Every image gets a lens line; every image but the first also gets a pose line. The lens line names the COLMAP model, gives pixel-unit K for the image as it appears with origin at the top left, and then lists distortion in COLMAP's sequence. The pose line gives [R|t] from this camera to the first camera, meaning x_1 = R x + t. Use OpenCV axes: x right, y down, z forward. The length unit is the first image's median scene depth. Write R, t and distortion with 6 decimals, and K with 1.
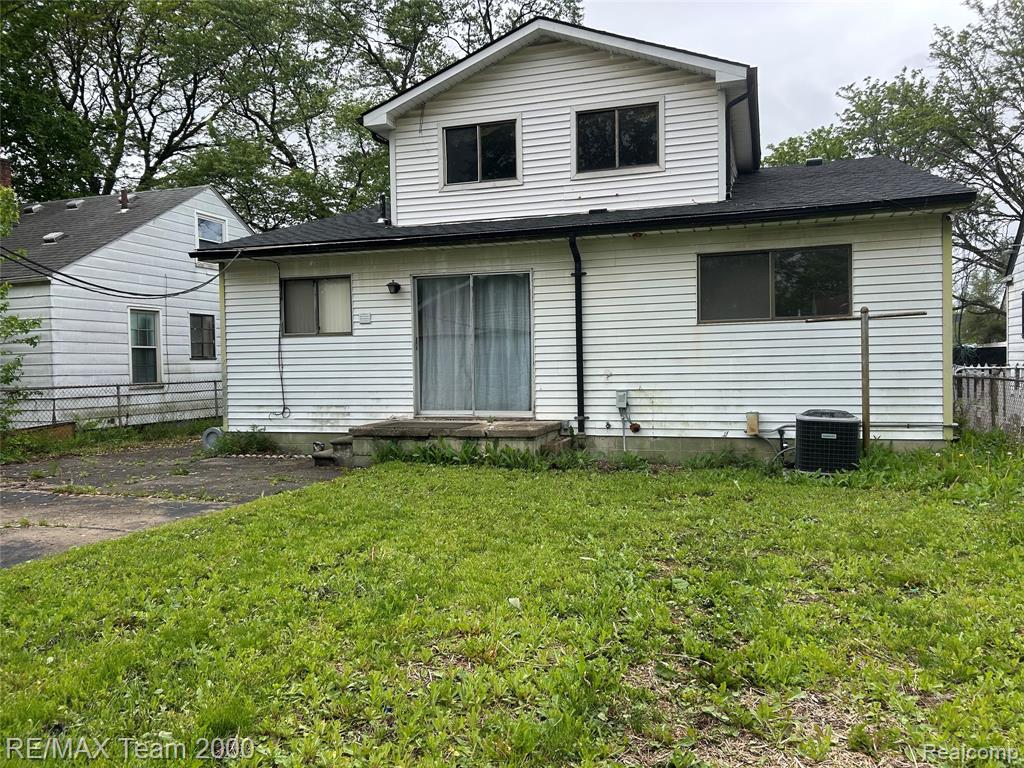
lens RADIAL K [[778.7, 0, 512.0], [0, 778.7, 384.0], [0, 0, 1]] dist [0.035176, -0.033428]
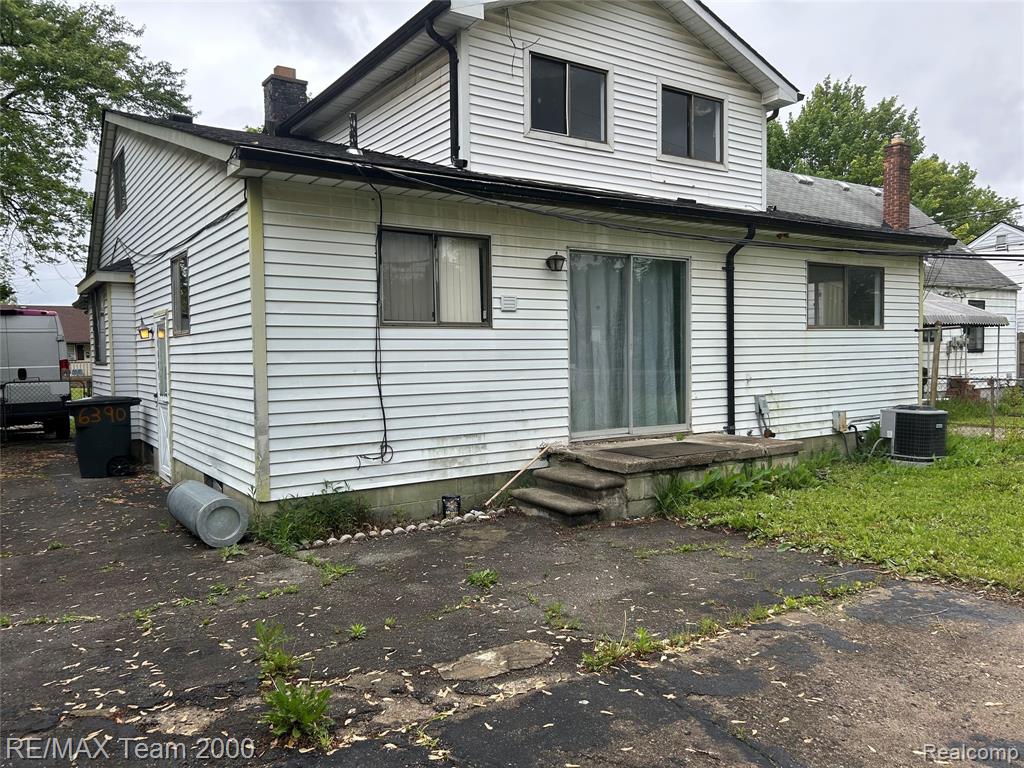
lens RADIAL K [[778.7, 0, 512.0], [0, 778.7, 384.0], [0, 0, 1]] dist [0.035176, -0.033428]
pose [[0.618313, -0.023955, 0.785567, -0.728672], [0.023171, 0.999657, 0.012247, -0.022411], [-0.785590, 0.010630, 0.618656, 0.586359]]
